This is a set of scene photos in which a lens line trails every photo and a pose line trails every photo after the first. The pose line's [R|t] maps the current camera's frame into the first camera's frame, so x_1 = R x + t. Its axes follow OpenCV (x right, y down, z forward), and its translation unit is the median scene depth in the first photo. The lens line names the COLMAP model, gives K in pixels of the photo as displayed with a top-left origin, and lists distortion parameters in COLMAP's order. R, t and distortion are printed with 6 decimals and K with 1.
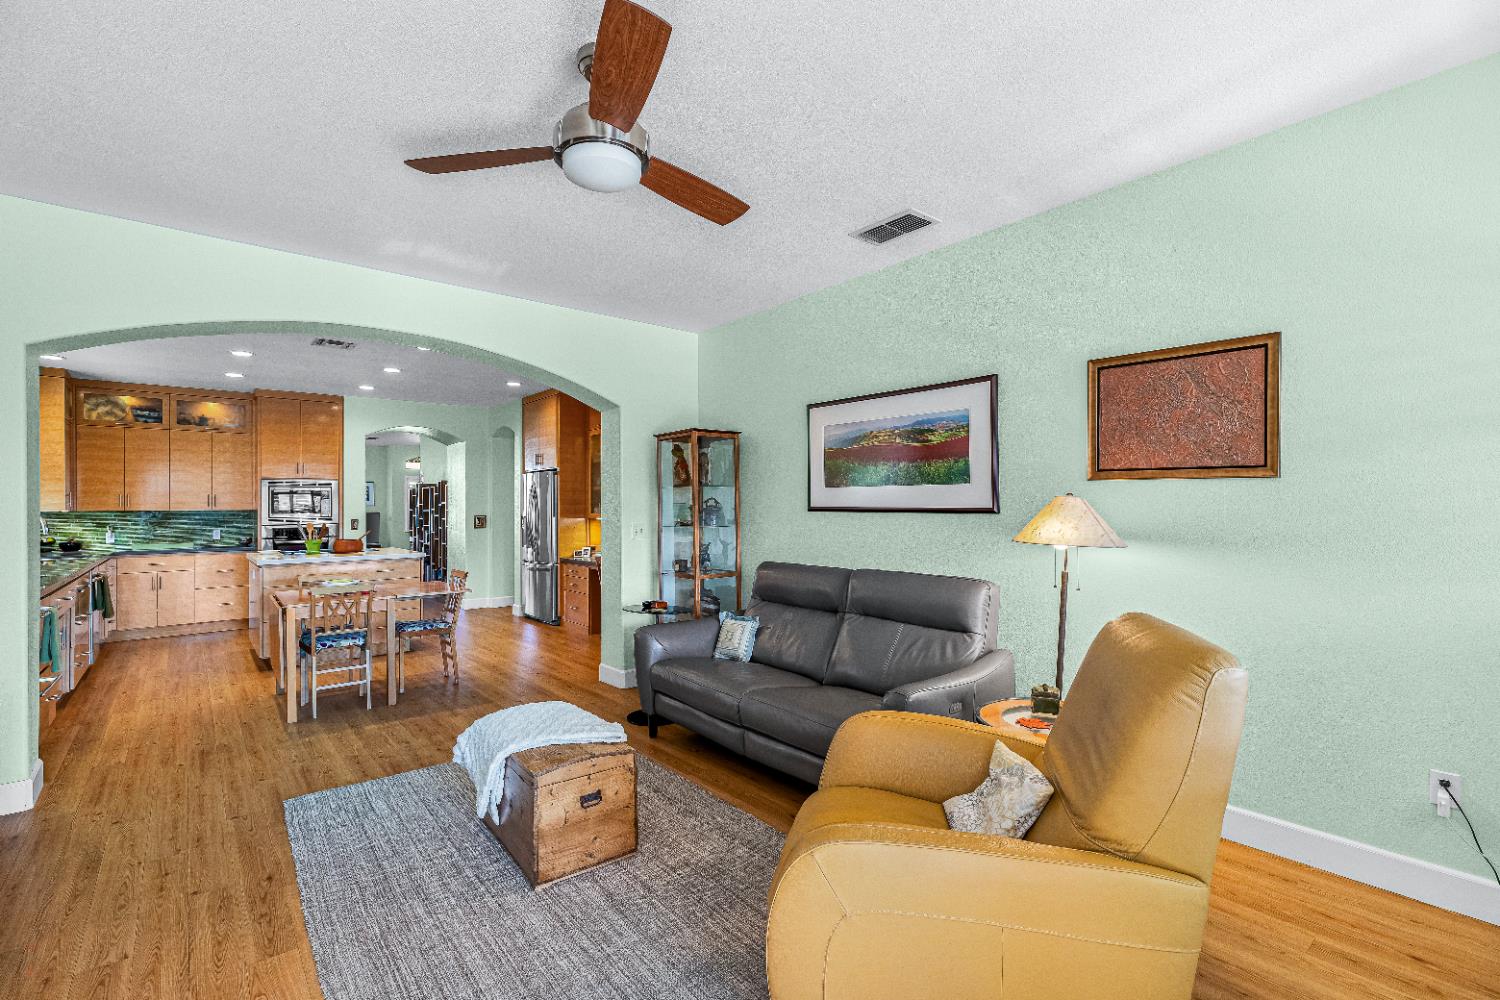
lens RADIAL K [[673.1, 0, 749.1], [0, 673.1, 501.6], [0, 0, 1]] dist [0.005301, 0.000406]
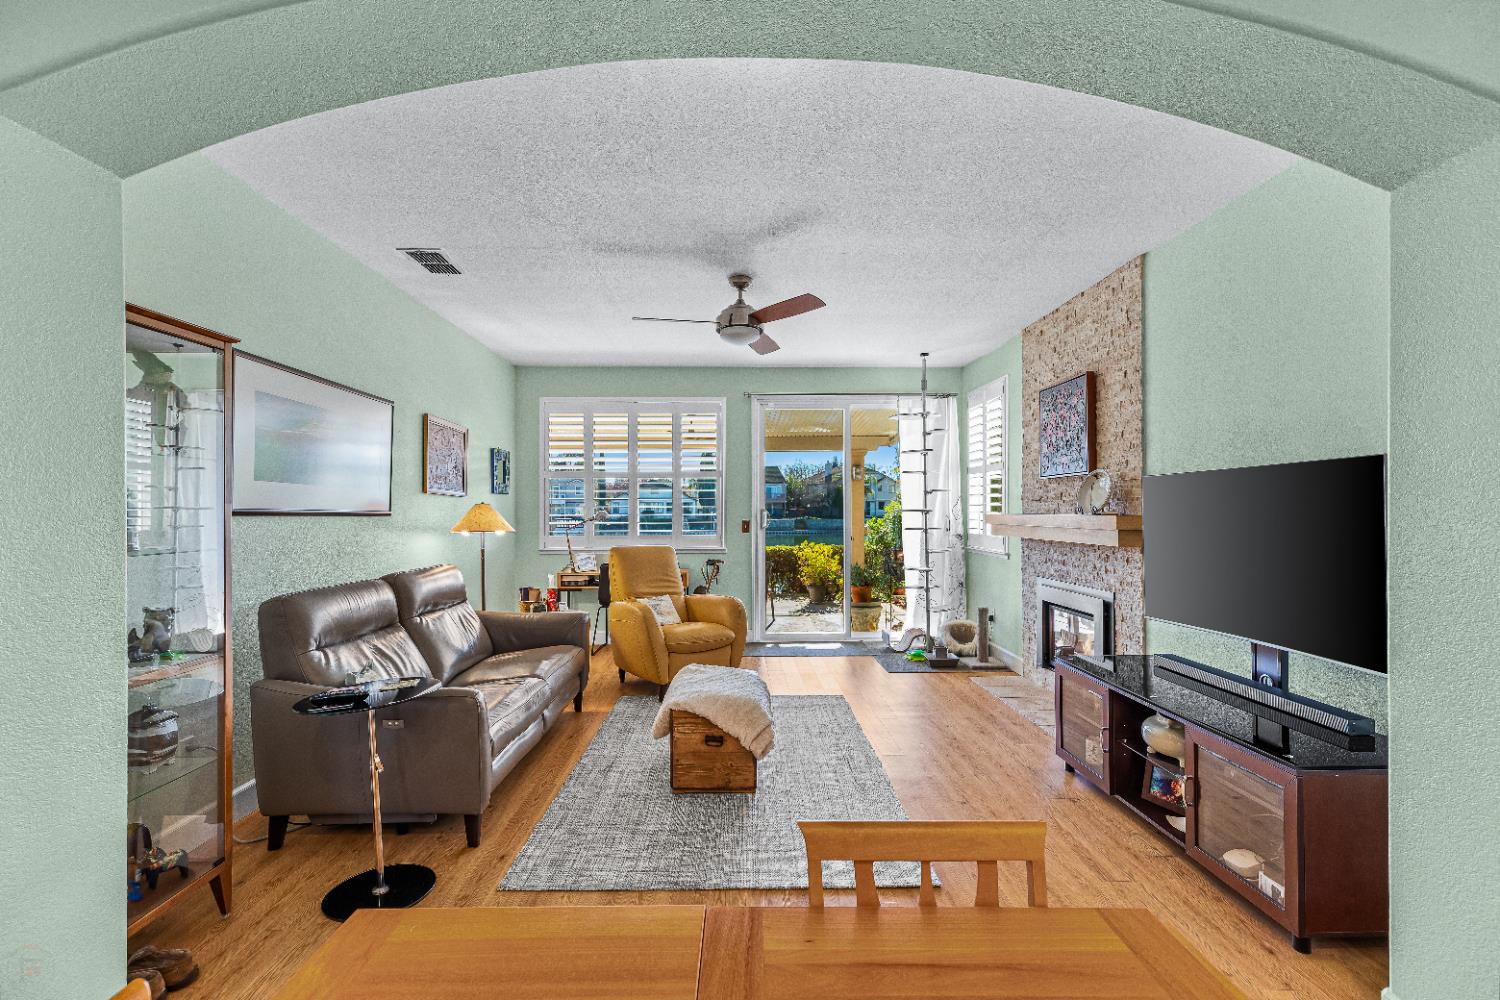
lens RADIAL K [[673.1, 0, 746.3], [0, 673.1, 508.9], [0, 0, 1]] dist [0.005301, 0.000406]
pose [[-0.782301, 0.010785, 0.622807, -0.561060], [0.003056, 0.999905, -0.013476, 0.015845], [-0.622893, -0.008639, -0.782259, 0.979963]]
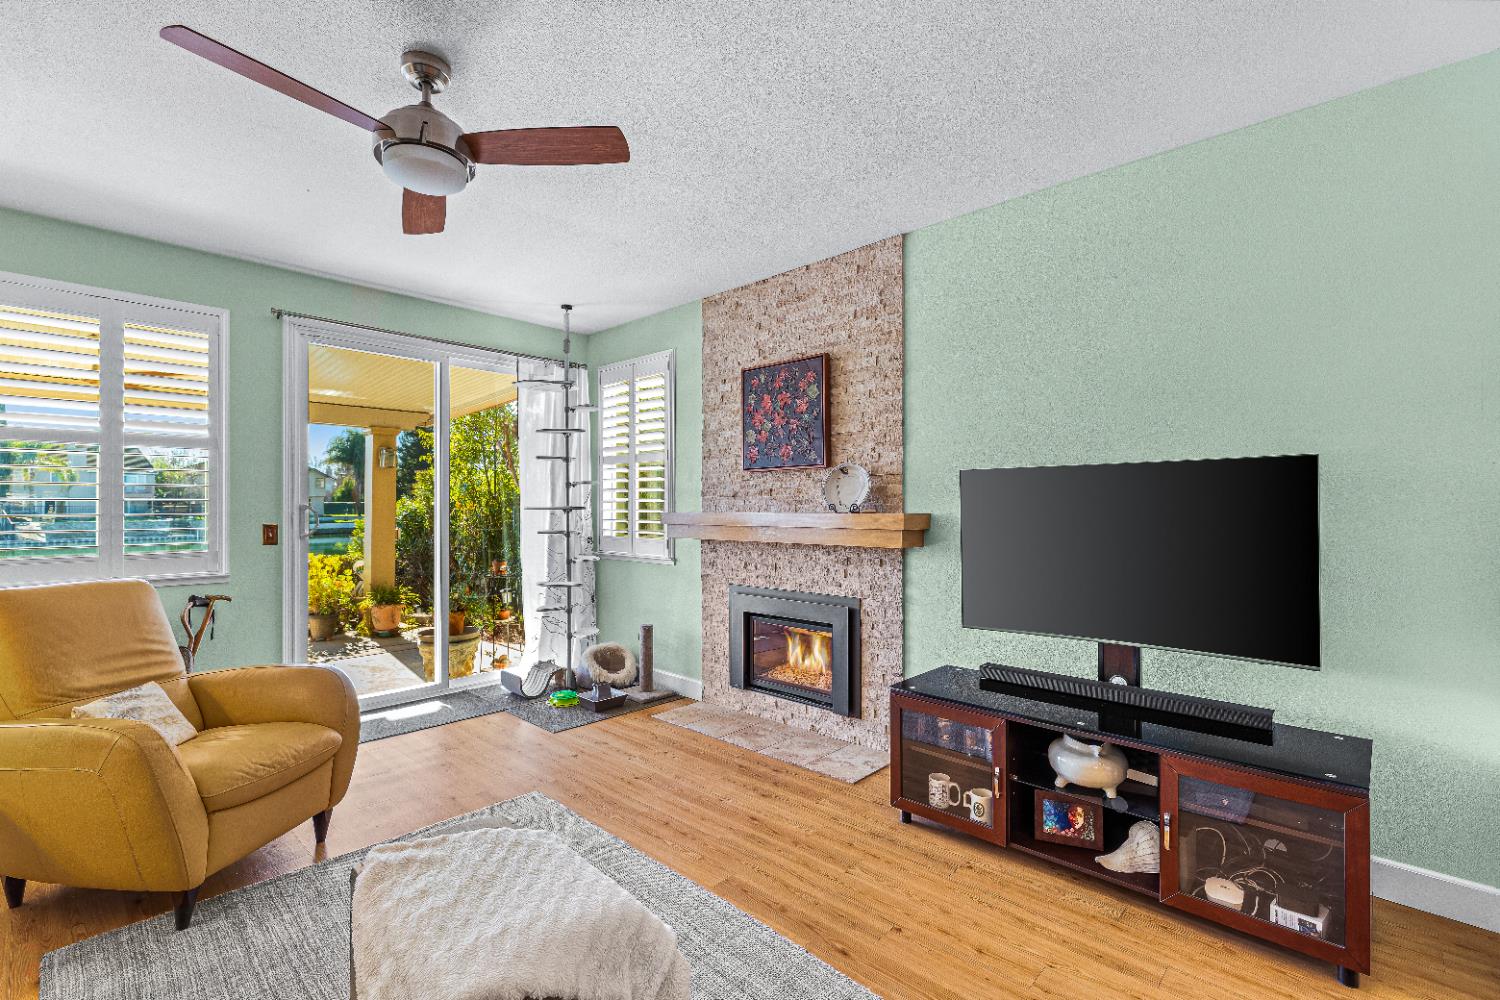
lens RADIAL K [[673.1, 0, 751.0], [0, 673.1, 505.6], [0, 0, 1]] dist [0.005301, 0.000406]
pose [[-0.993052, 0.006893, -0.117474, -0.227024], [0.008327, 0.999897, -0.011722, 0.013132], [0.117381, -0.012619, -0.993007, 0.806693]]
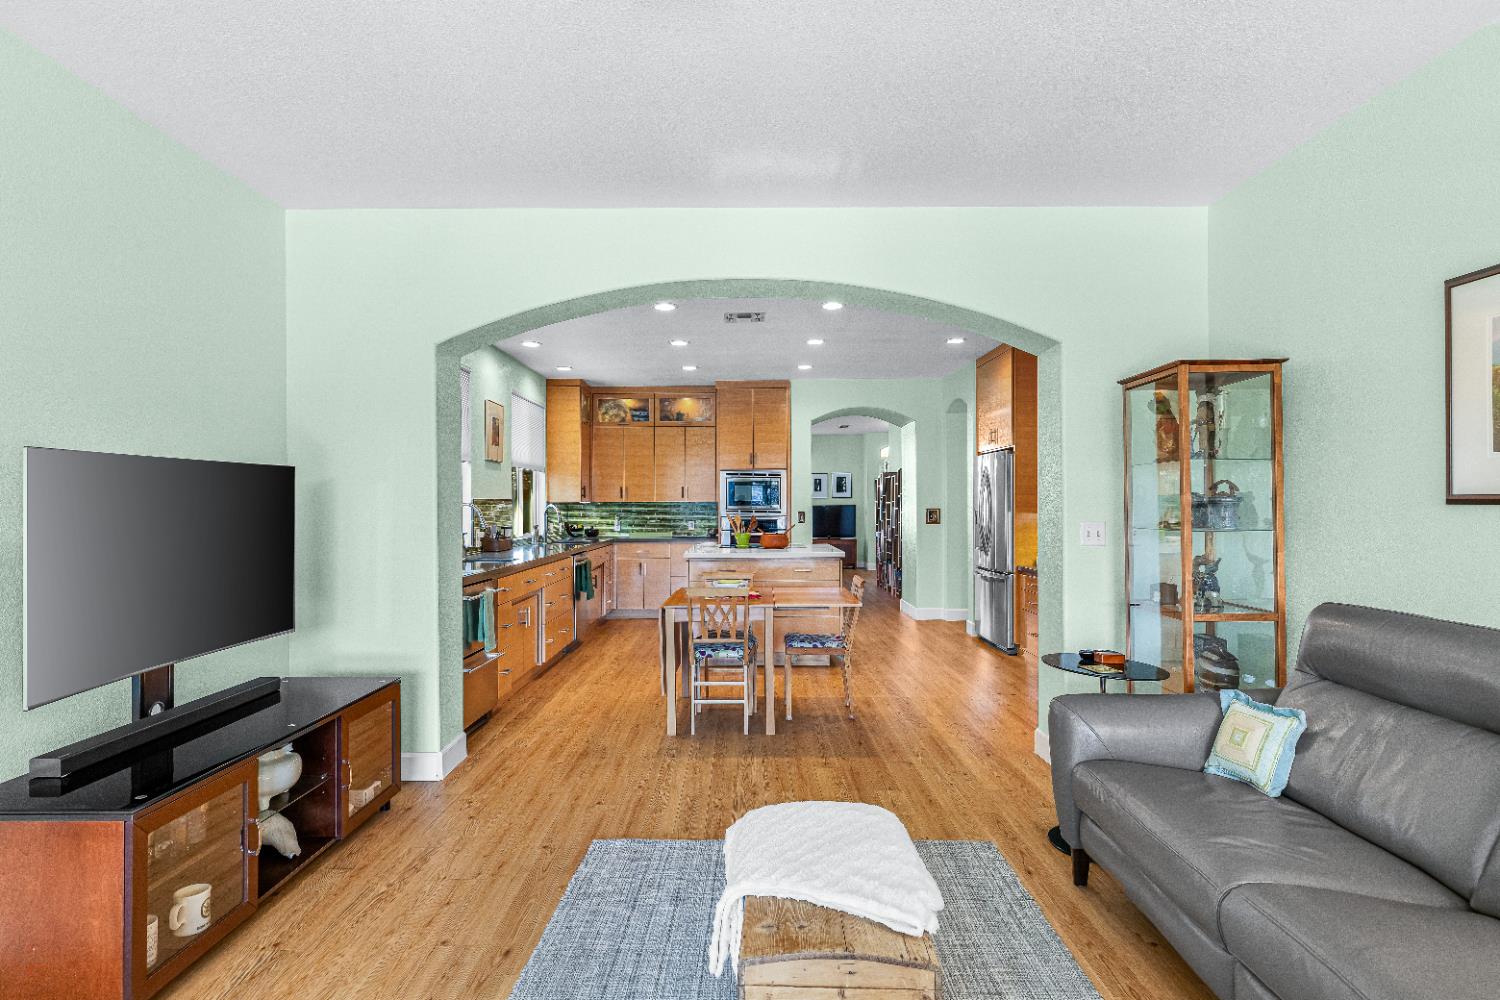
lens RADIAL K [[763.6, 0, 749.2], [0, 763.6, 503.5], [0, 0, 1]] dist [0.002462, 0.000032]
pose [[0.771080, 0.002365, -0.636734, 0.042771], [0.005729, 0.999927, 0.010652, 0.004792], [0.636712, -0.011861, 0.771010, 0.218105]]
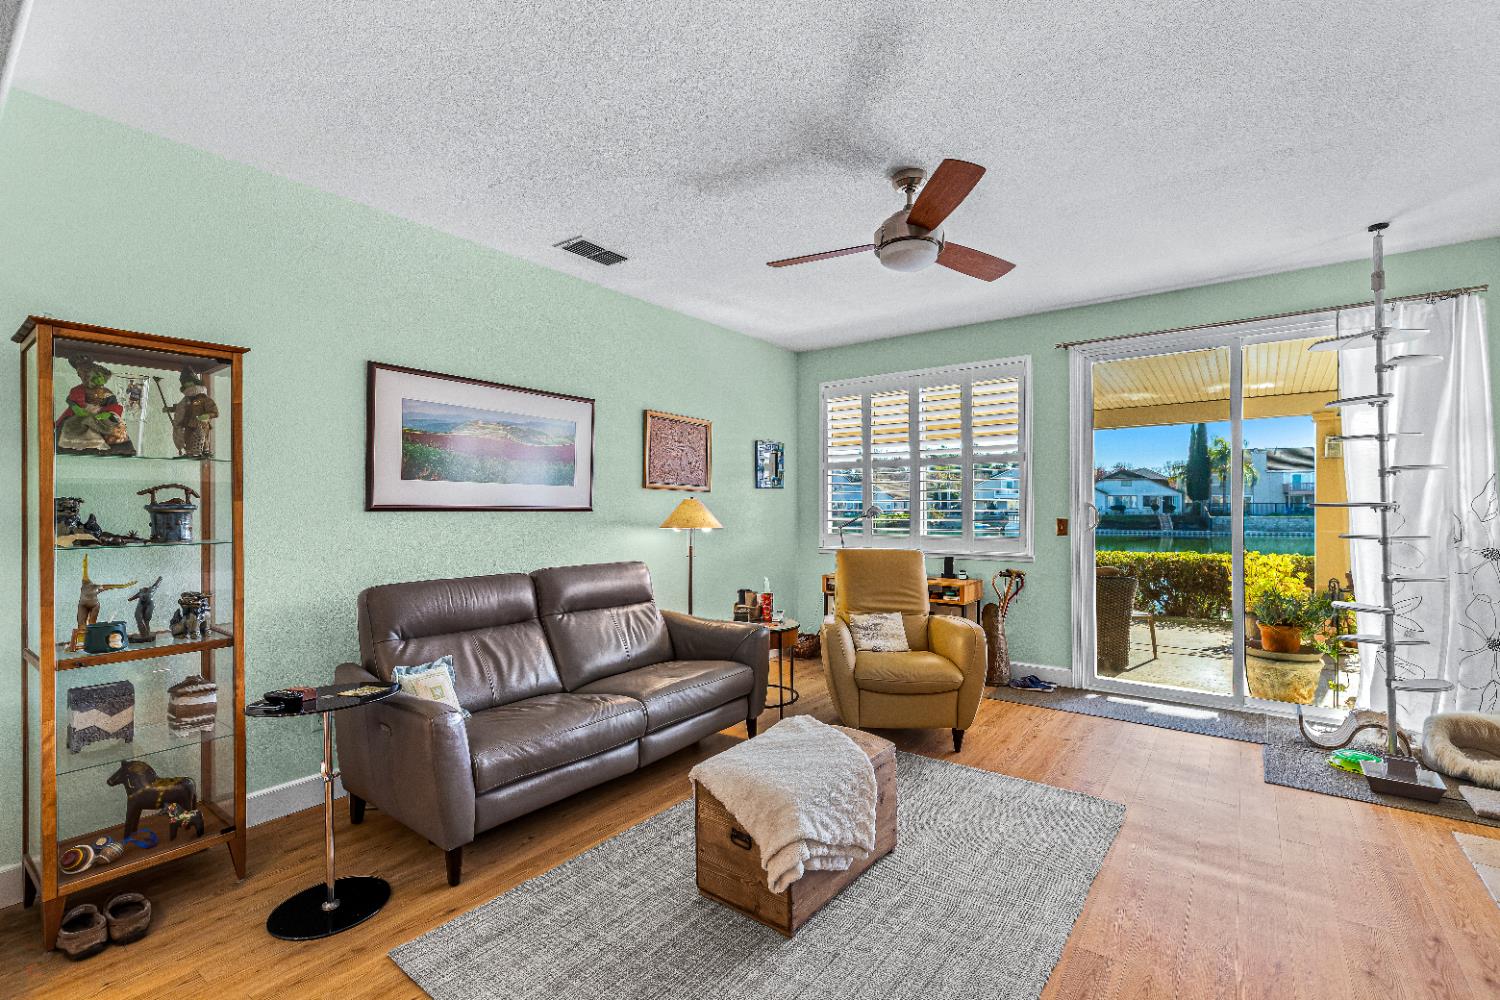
lens RADIAL K [[673.1, 0, 746.9], [0, 673.1, 502.7], [0, 0, 1]] dist [0.005301, 0.000406]
pose [[-0.233252, 0.013028, 0.972329, -0.571162], [-0.002076, 0.999901, -0.013895, 0.012375], [-0.972414, -0.005260, -0.233202, 0.639247]]
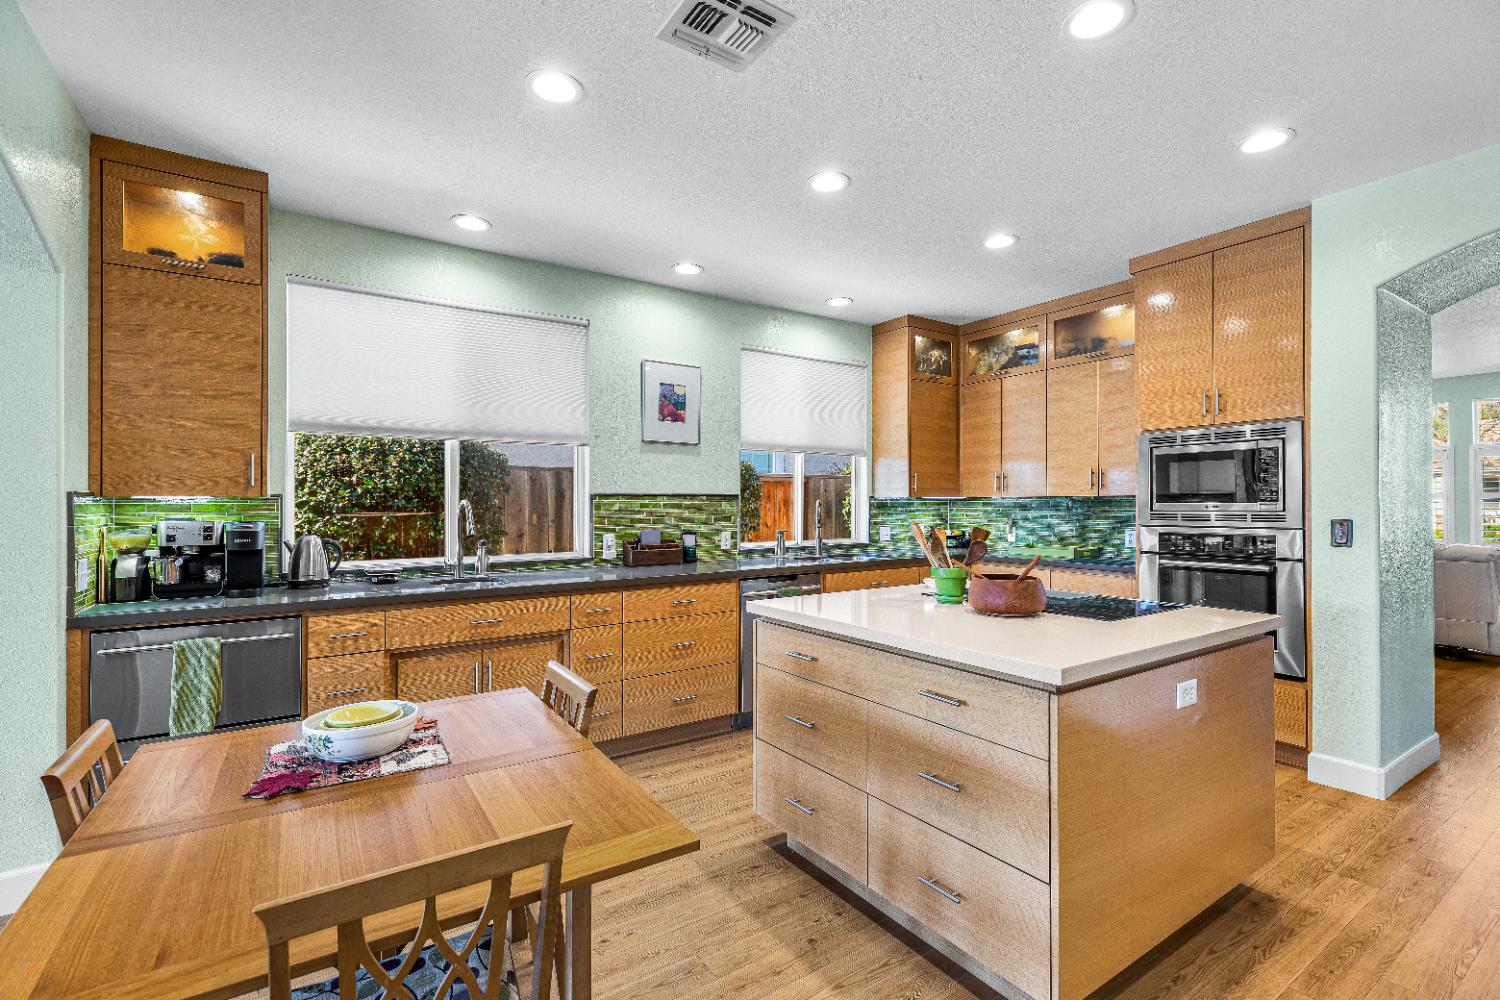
lens RADIAL K [[673.1, 0, 743.8], [0, 673.1, 501.6], [0, 0, 1]] dist [0.005301, 0.000406]
pose [[-0.104496, 0.008205, -0.994491, -0.264697], [0.013984, 0.999879, 0.006780, 0.013596], [0.994427, -0.013198, -0.104598, 1.065120]]
